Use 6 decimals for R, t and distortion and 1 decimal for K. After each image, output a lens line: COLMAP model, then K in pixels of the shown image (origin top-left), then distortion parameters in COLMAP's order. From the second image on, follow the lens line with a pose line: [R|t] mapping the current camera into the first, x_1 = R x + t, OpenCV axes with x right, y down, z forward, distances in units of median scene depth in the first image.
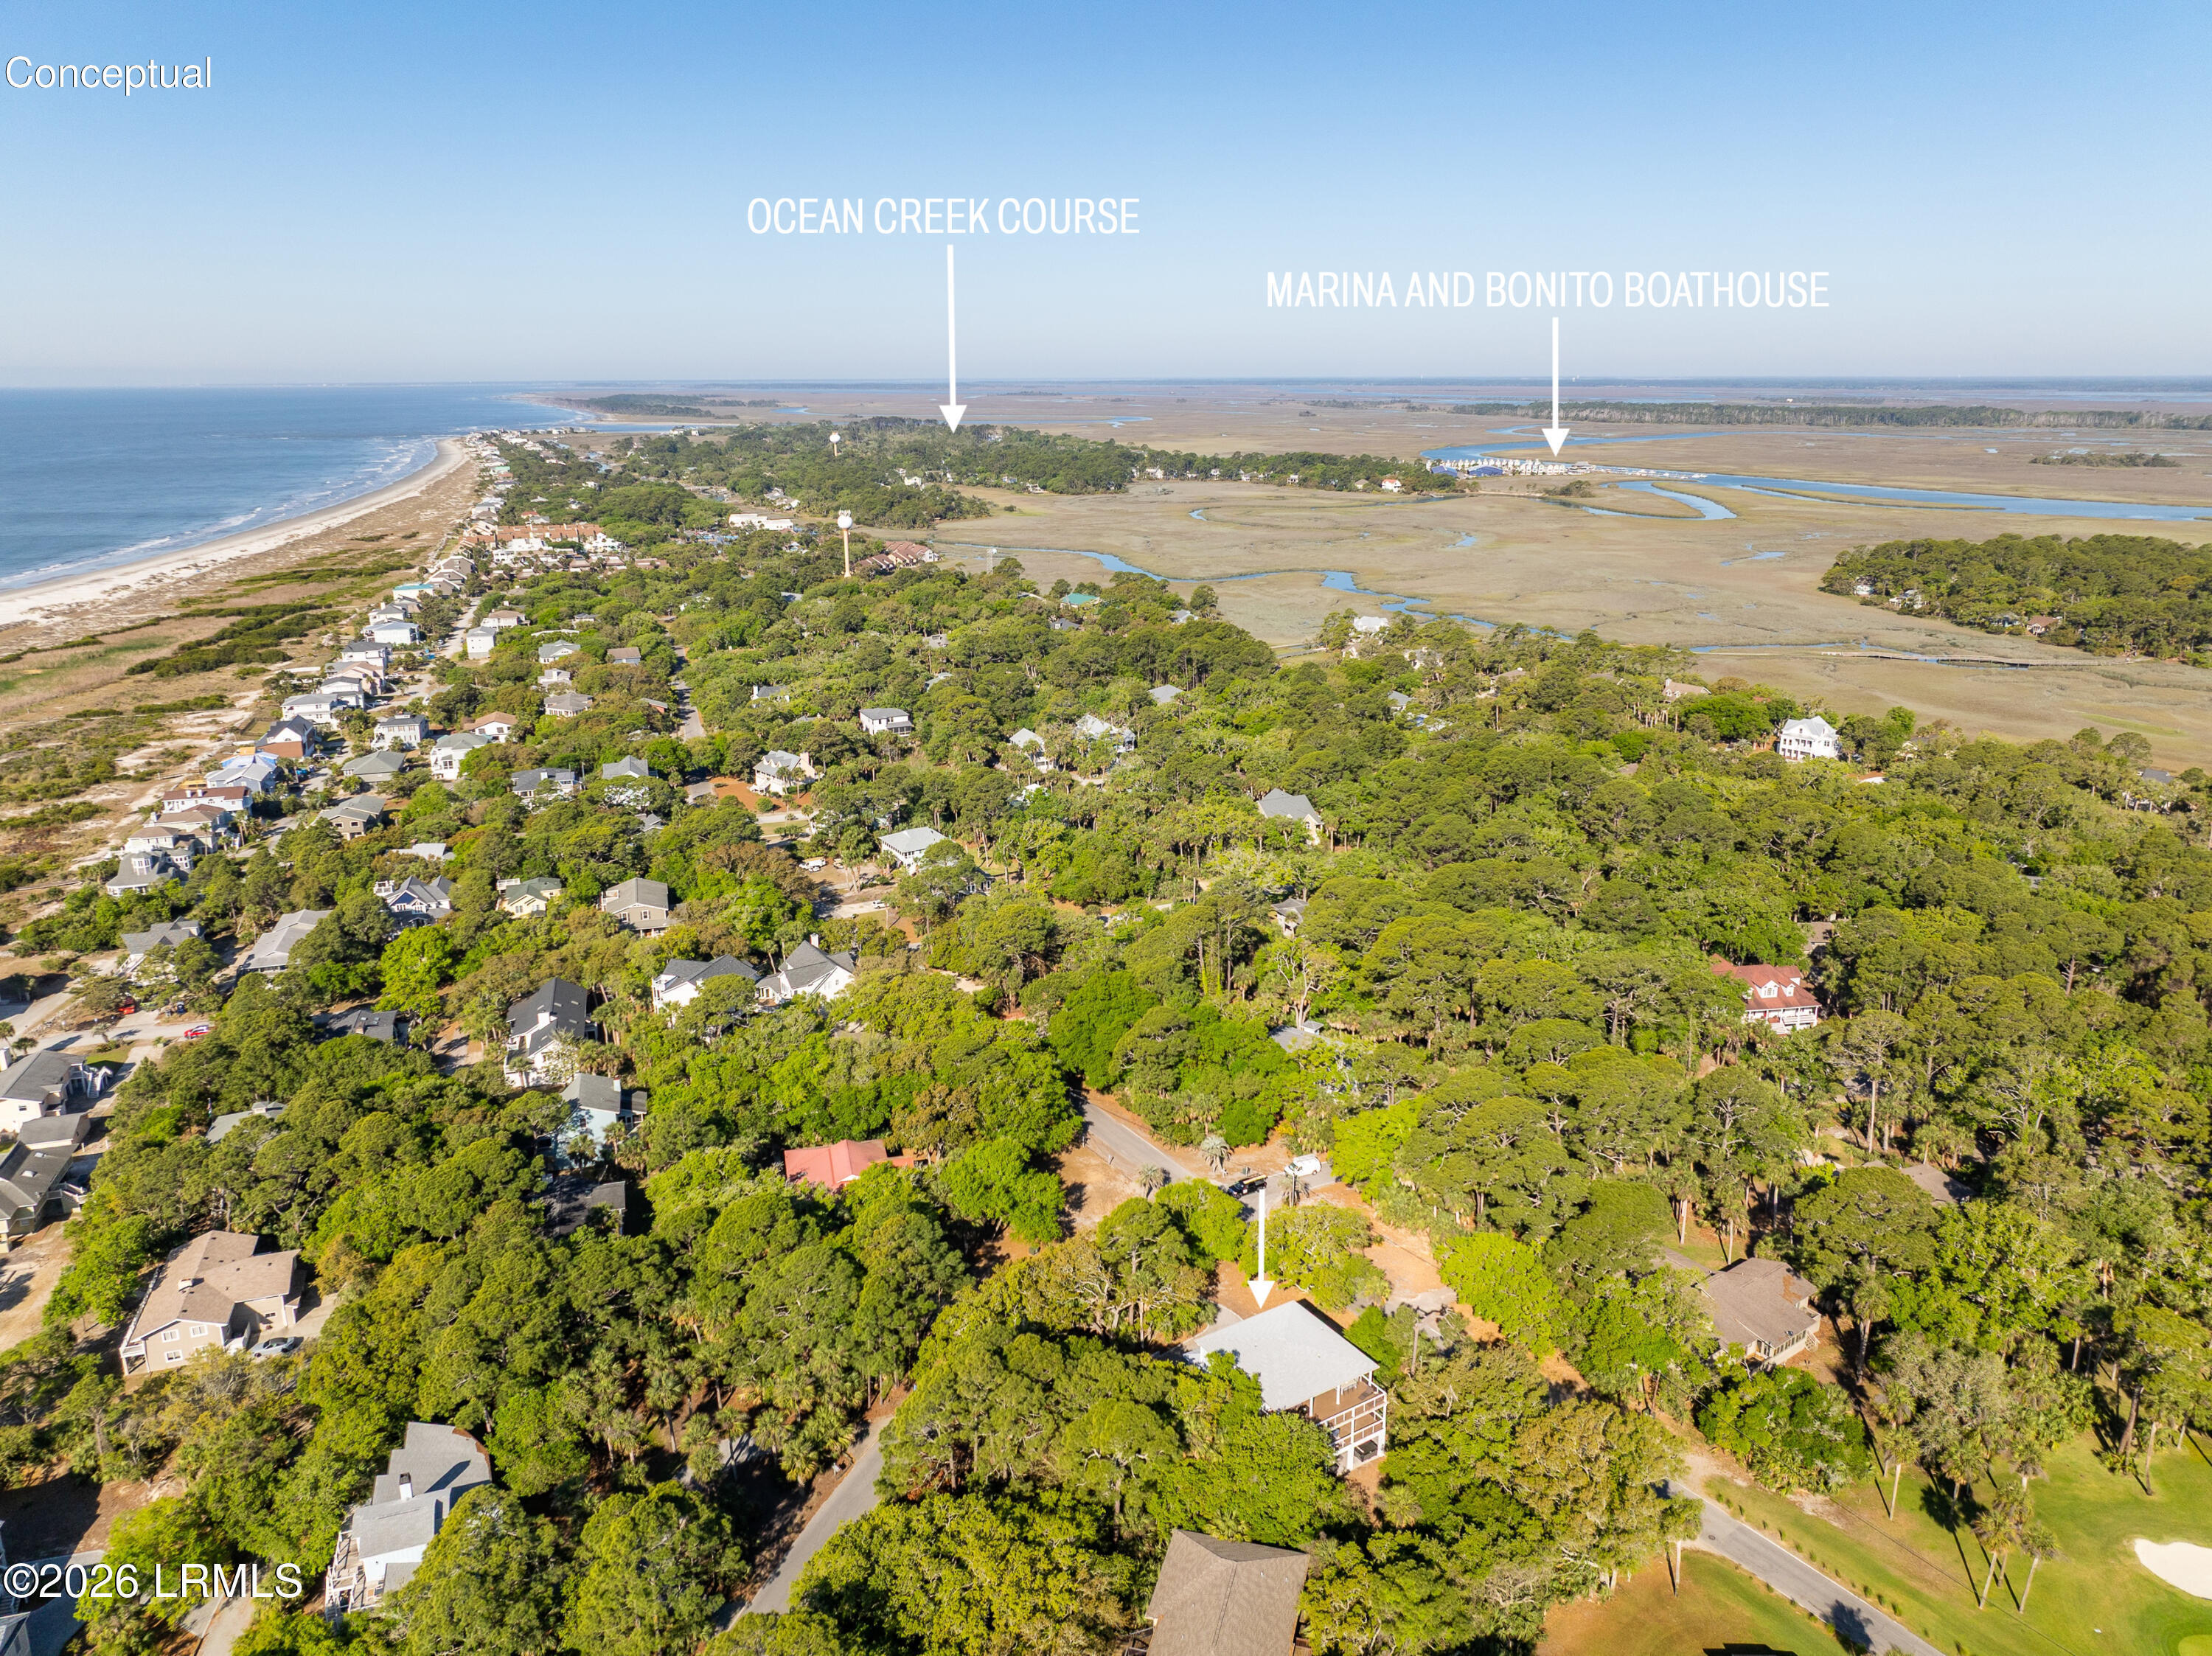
lens RADIAL K [[1528.3, 0, 1106.4], [0, 1528.3, 854.2], [0, 0, 1]] dist [0.003275, -0.003378]
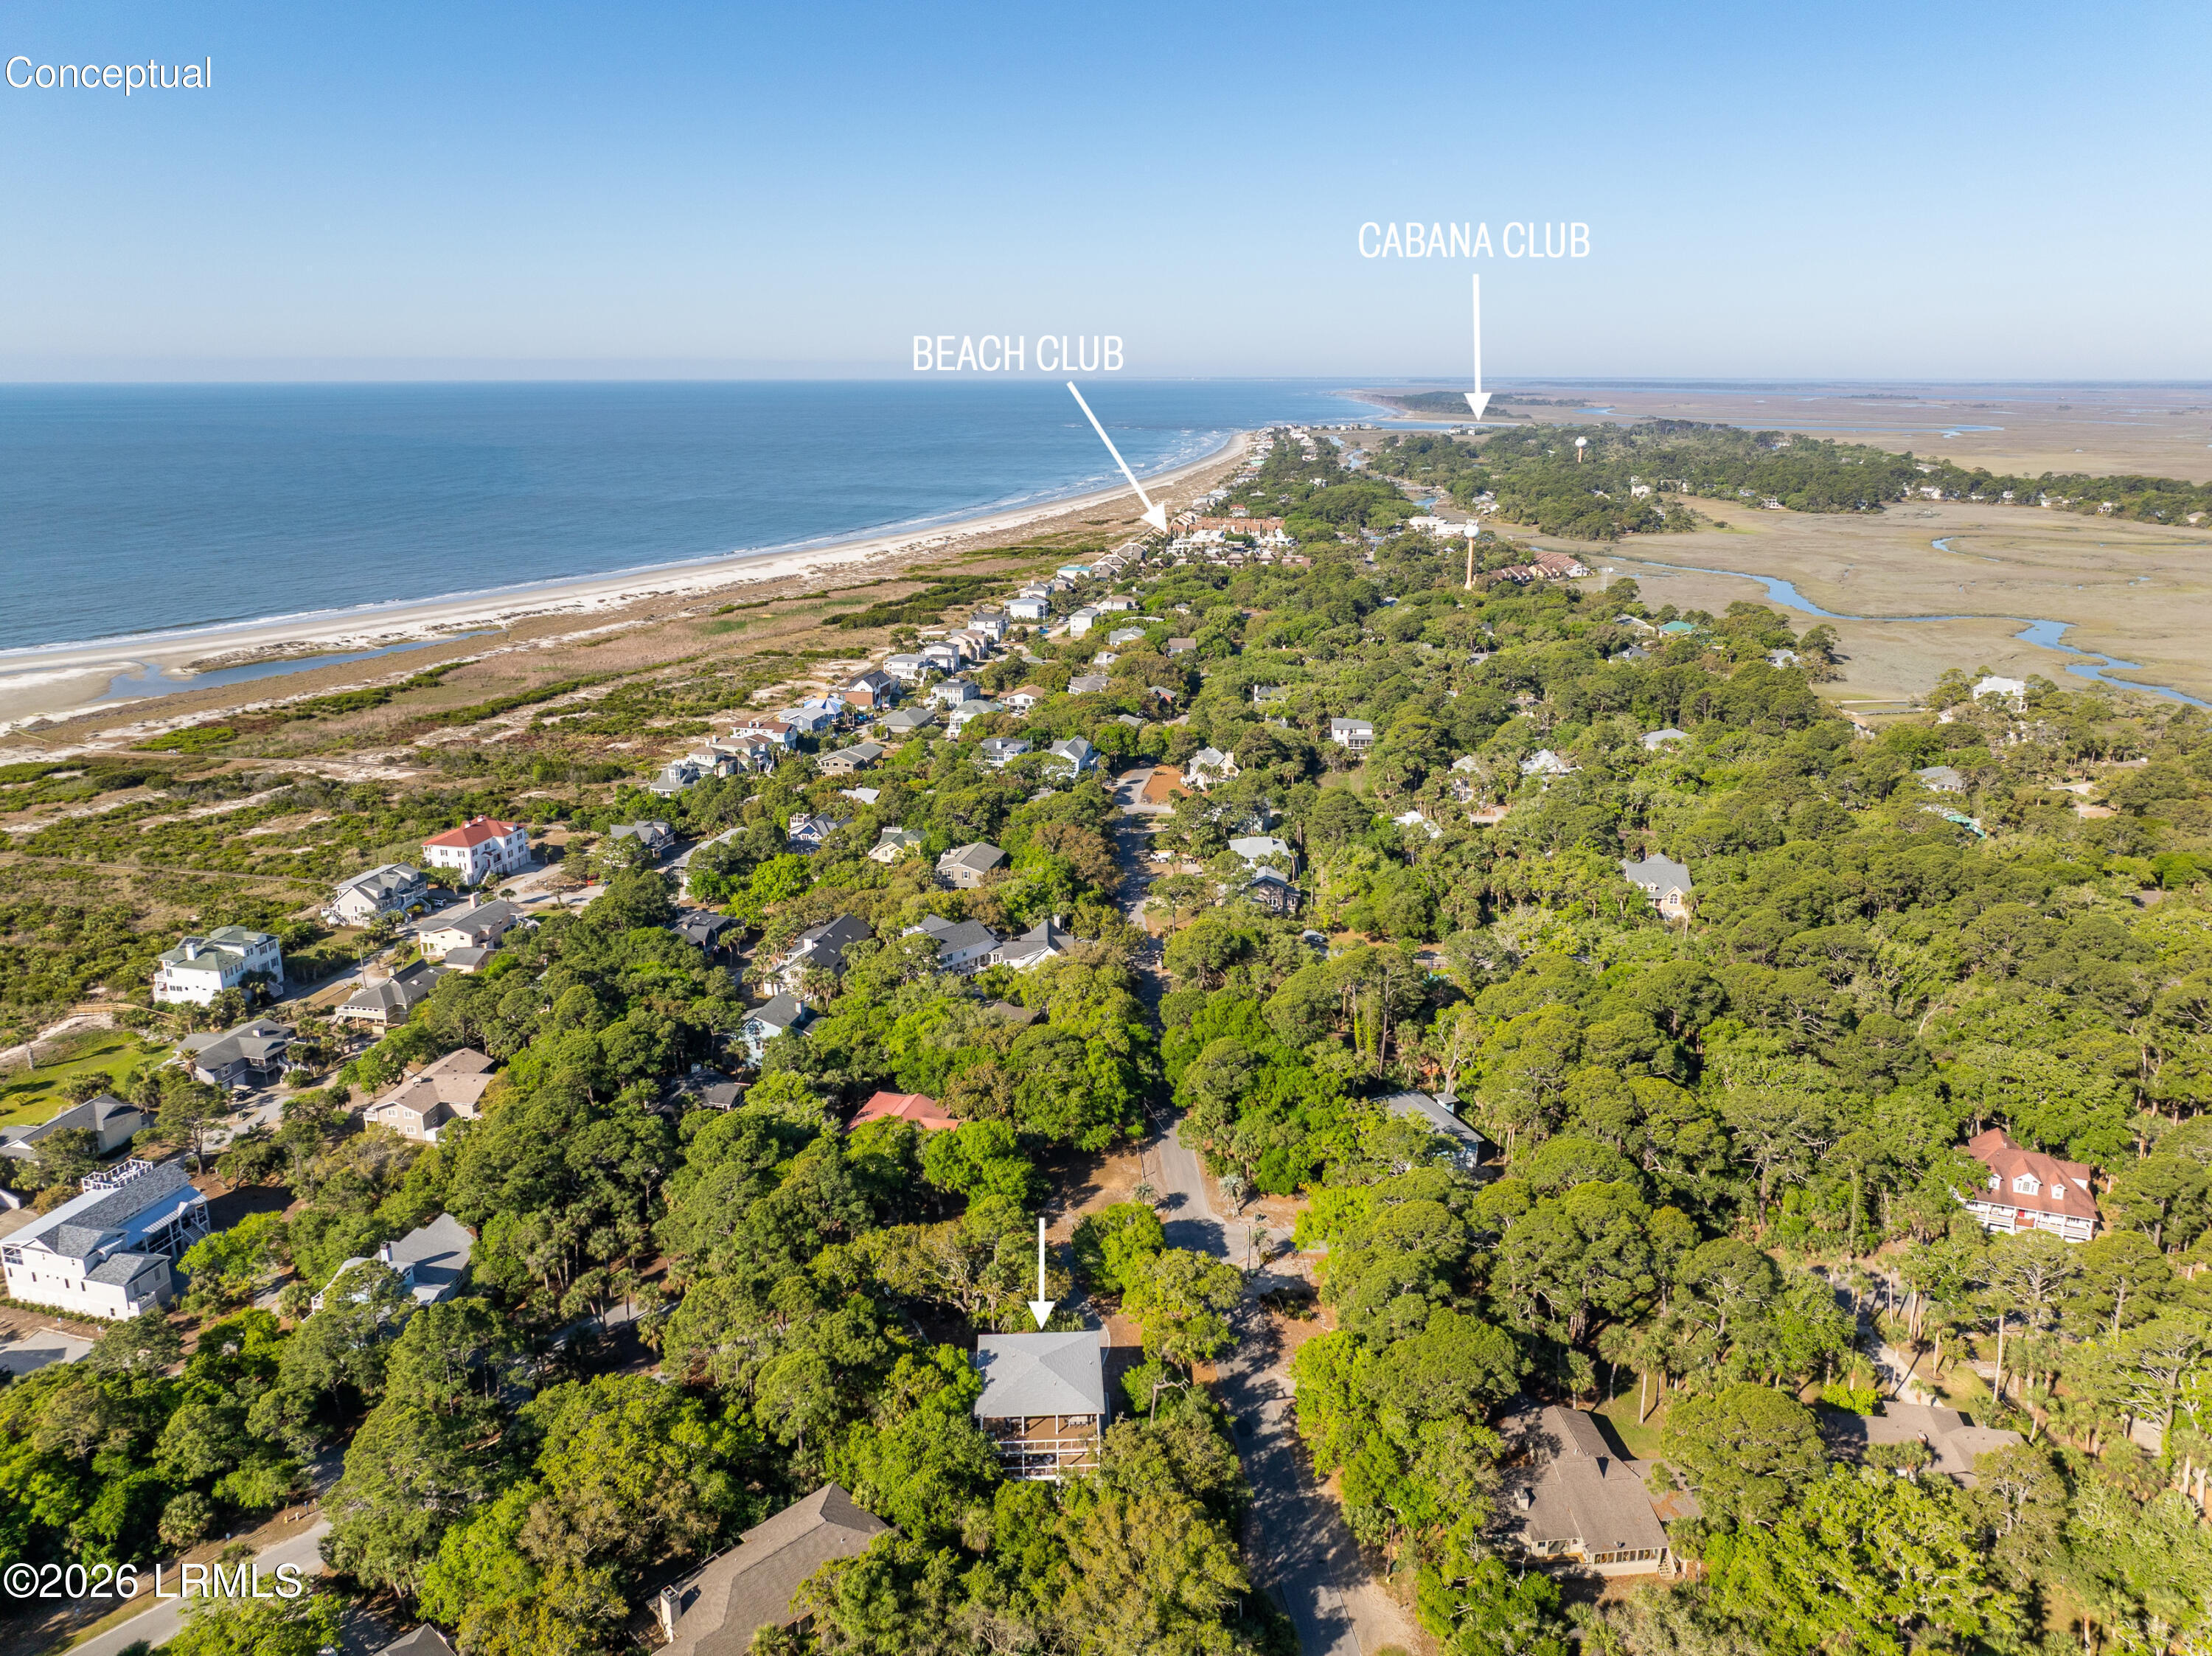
lens RADIAL K [[1556.6, 0, 1116.6], [0, 1556.6, 771.3], [0, 0, 1]] dist [-0.002453, -0.009061]
pose [[0.871326, 0.126986, -0.473989, 0.146947], [-0.151497, 0.988363, -0.013702, -0.016465], [0.466733, 0.083747, 0.880424, 0.015962]]
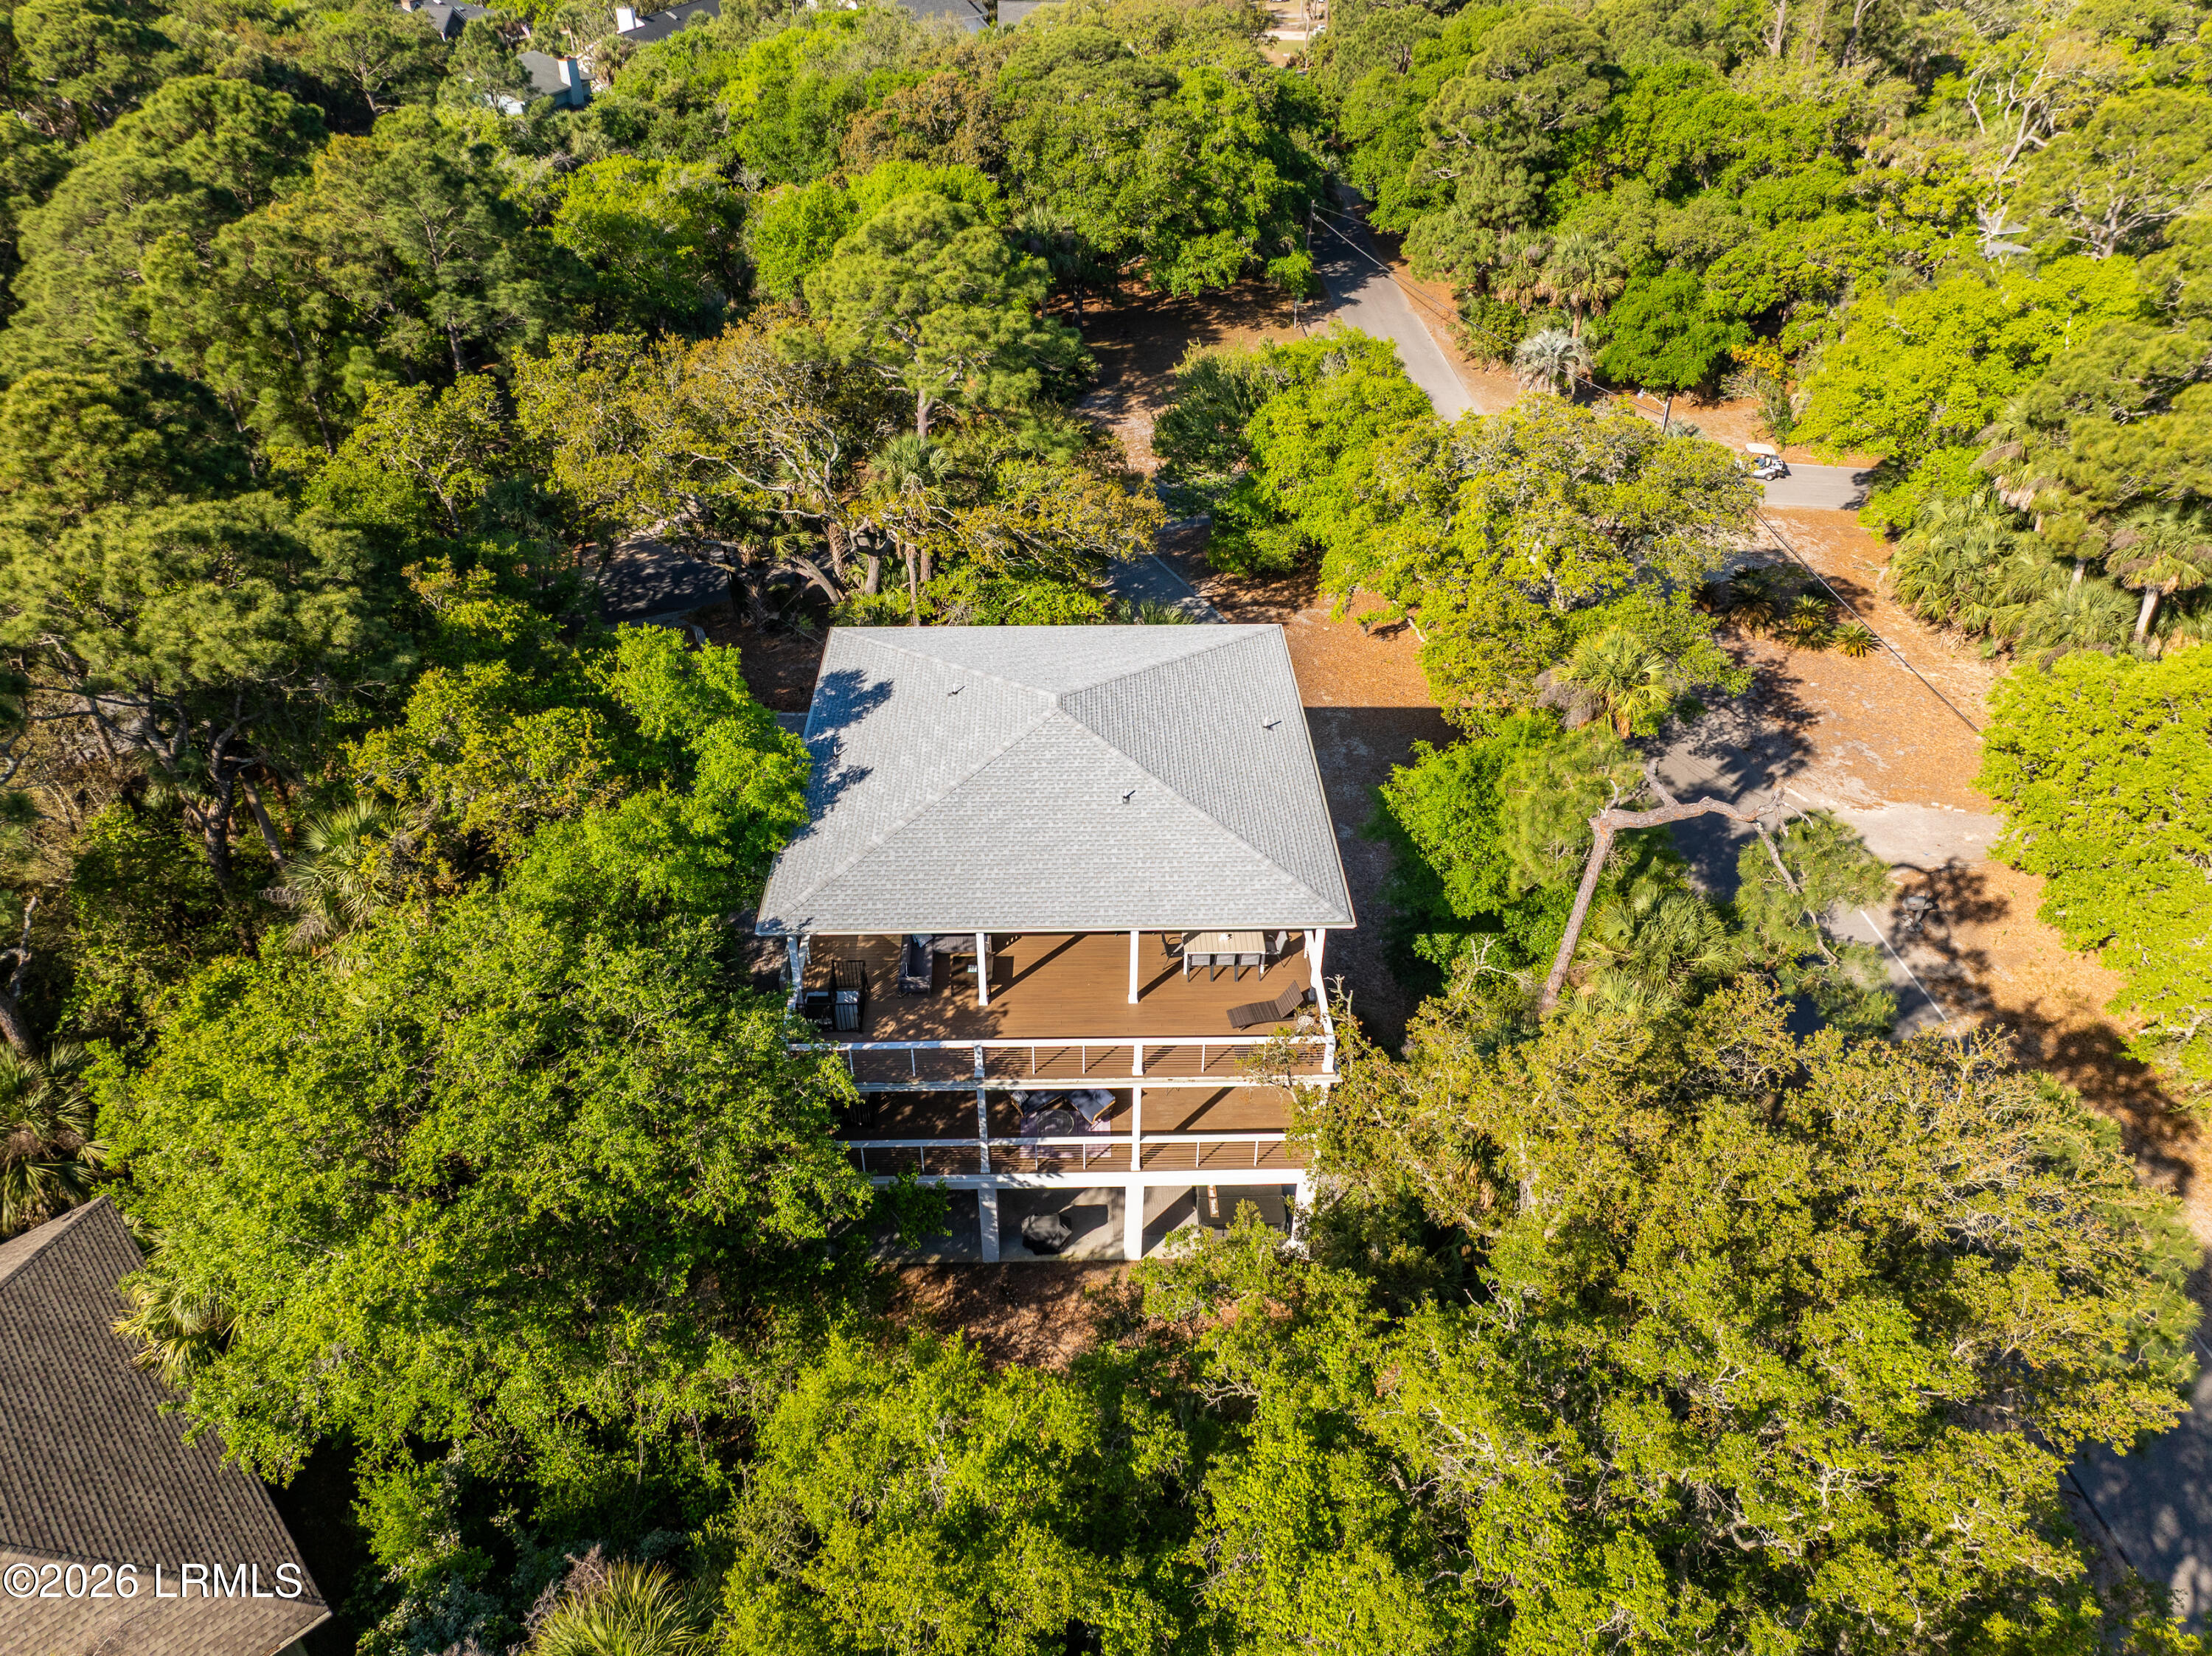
lens RADIAL K [[1537.5, 0, 1116.5], [0, 1537.5, 781.6], [0, 0, 1]] dist [-0.003474, -0.004142]
pose [[0.858341, 0.298851, -0.417061, 0.055970], [-0.166523, 0.931116, 0.324488, 0.059580], [0.485305, -0.209072, 0.848980, 0.190730]]
